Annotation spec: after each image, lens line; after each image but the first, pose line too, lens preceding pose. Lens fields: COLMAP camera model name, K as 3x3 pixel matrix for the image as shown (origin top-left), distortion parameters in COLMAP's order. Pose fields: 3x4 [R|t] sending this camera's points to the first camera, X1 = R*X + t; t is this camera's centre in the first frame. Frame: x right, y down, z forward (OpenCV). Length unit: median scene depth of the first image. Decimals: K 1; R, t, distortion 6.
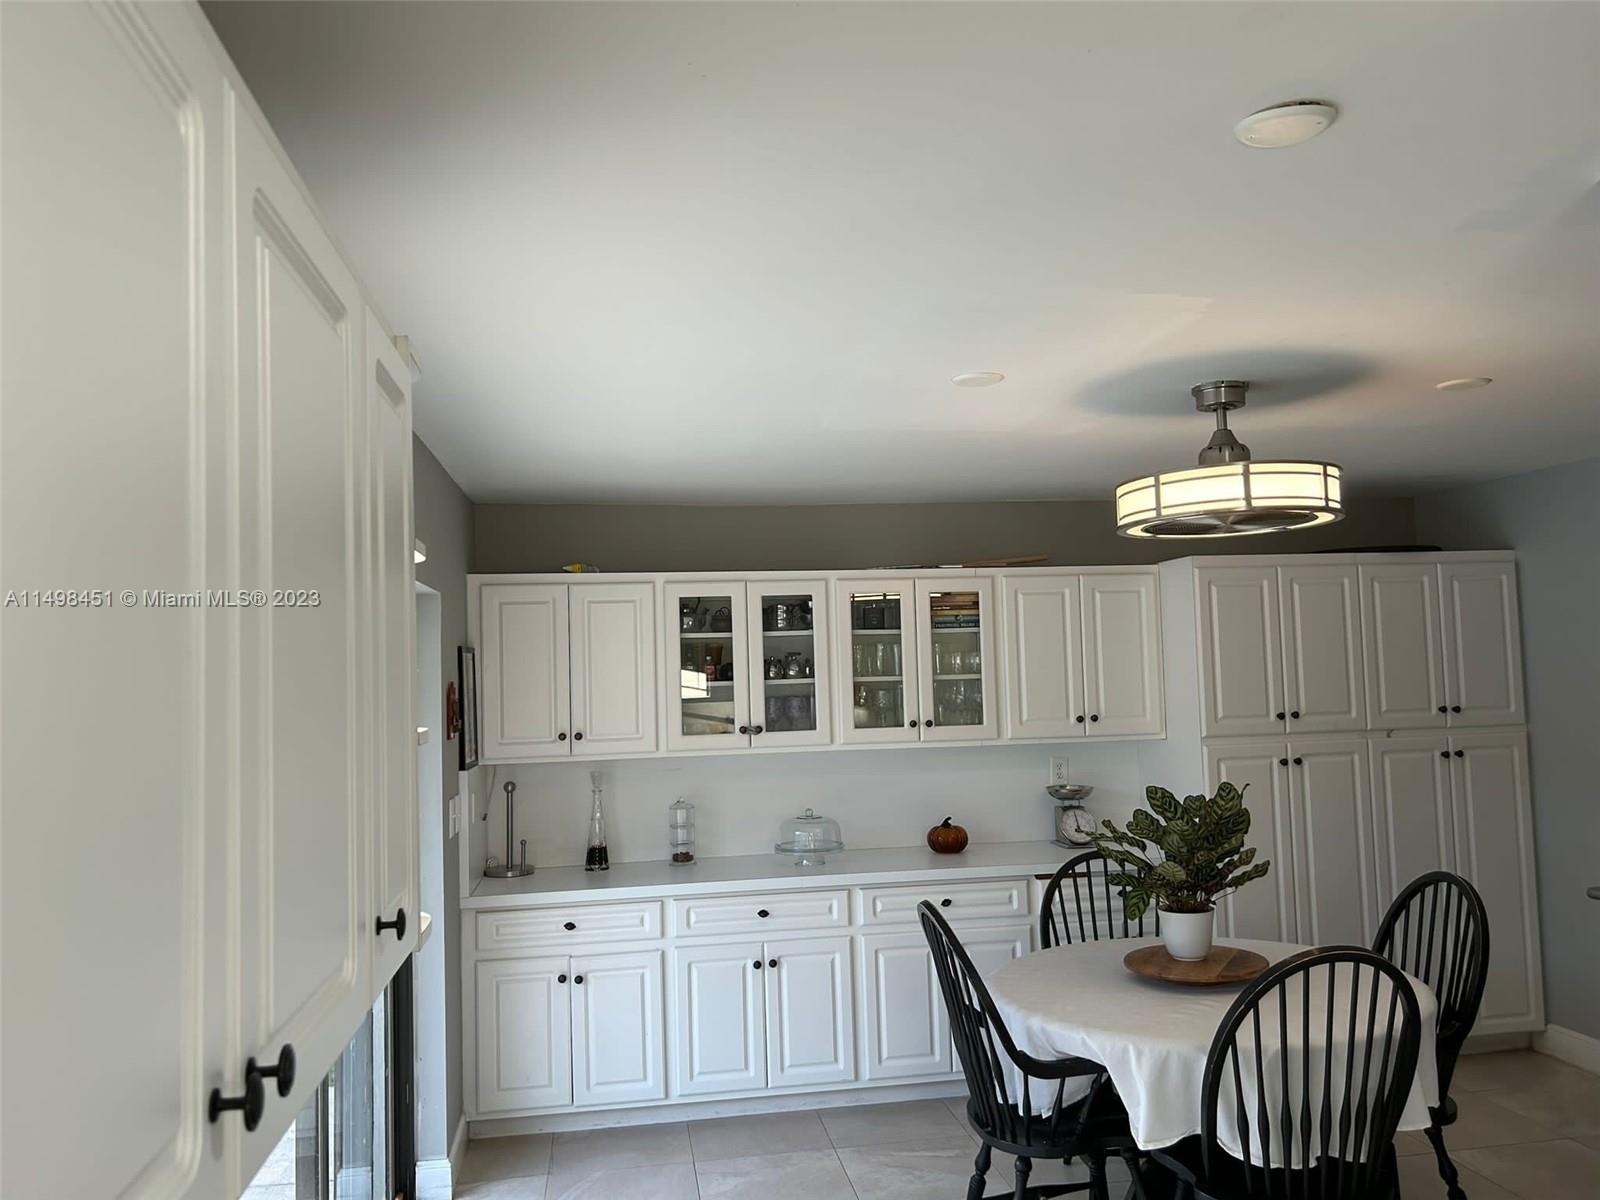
lens RADIAL K [[1199.9, 0, 820.6], [0, 1199.9, 599.4], [0, 0, 1]] dist [0.062501, -0.073237]
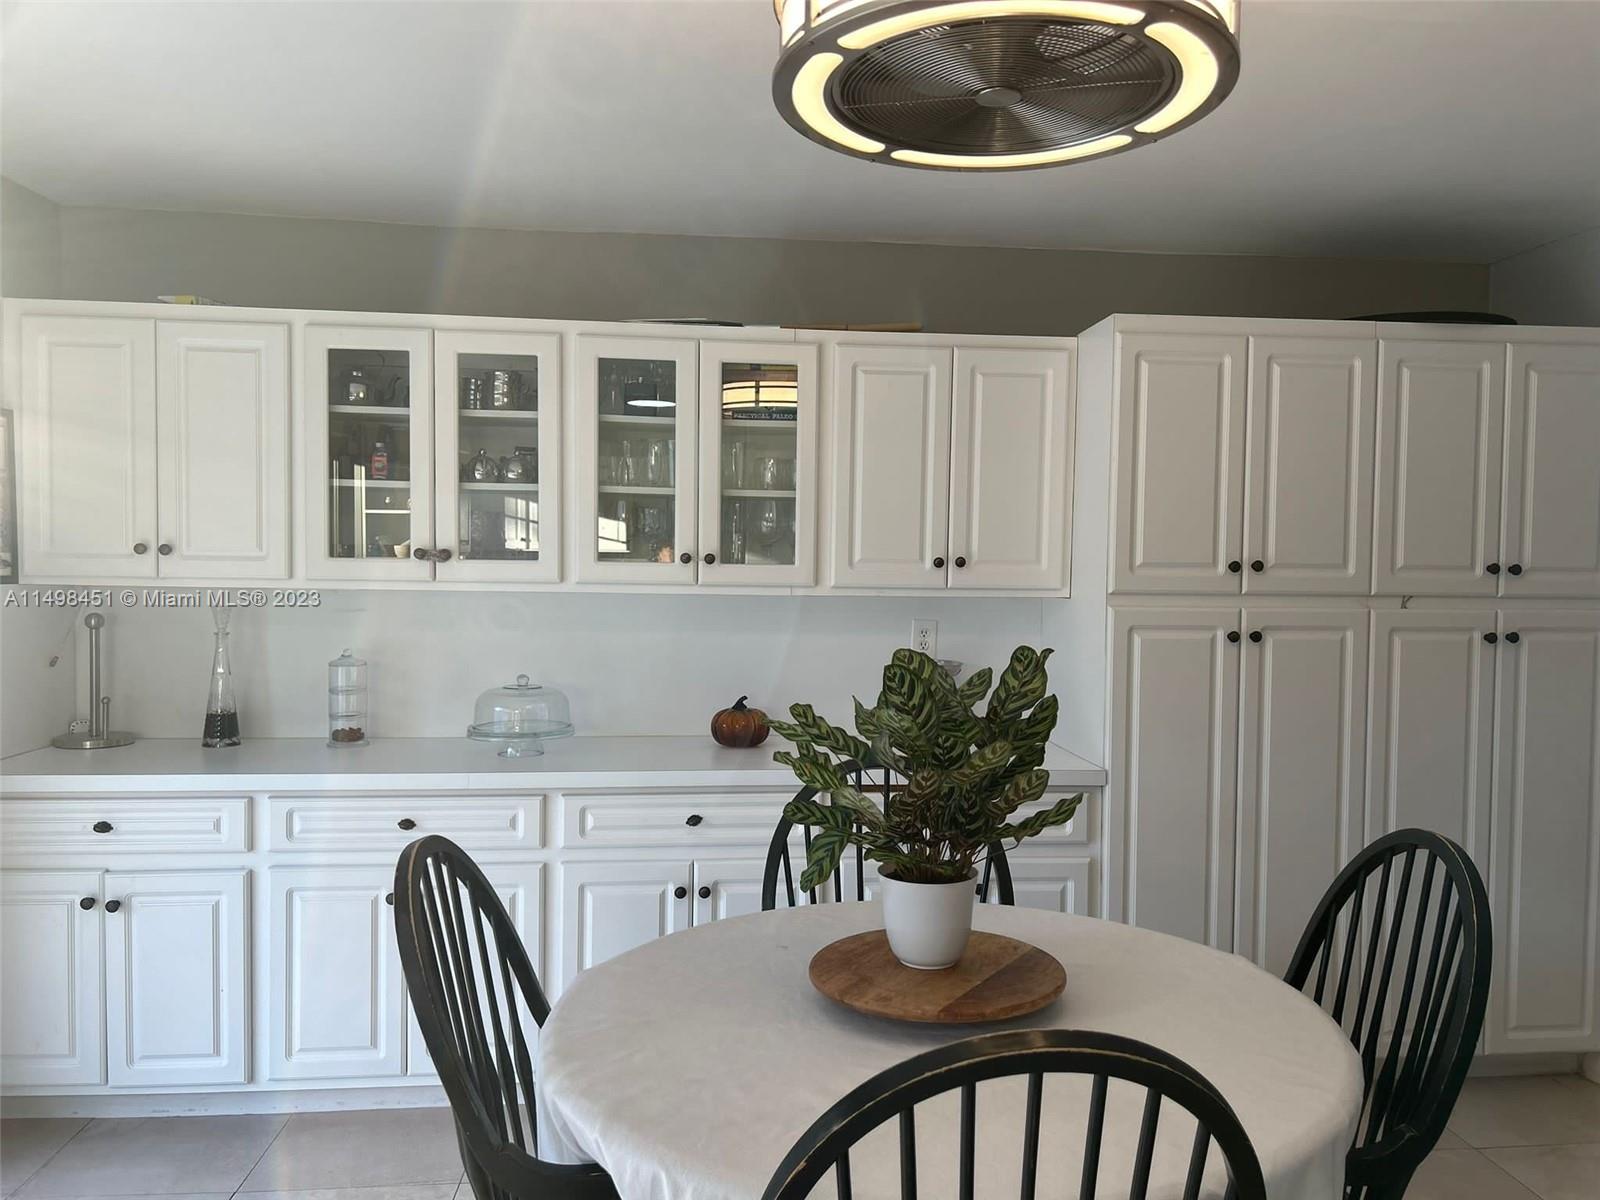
lens RADIAL K [[1199.9, 0, 831.5], [0, 1199.9, 603.2], [0, 0, 1]] dist [0.062501, -0.073237]
pose [[0.997393, 0.045678, -0.055868, 0.201065], [-0.040190, 0.994600, 0.095685, 0.062442], [0.059937, -0.093190, 0.993843, 0.338443]]
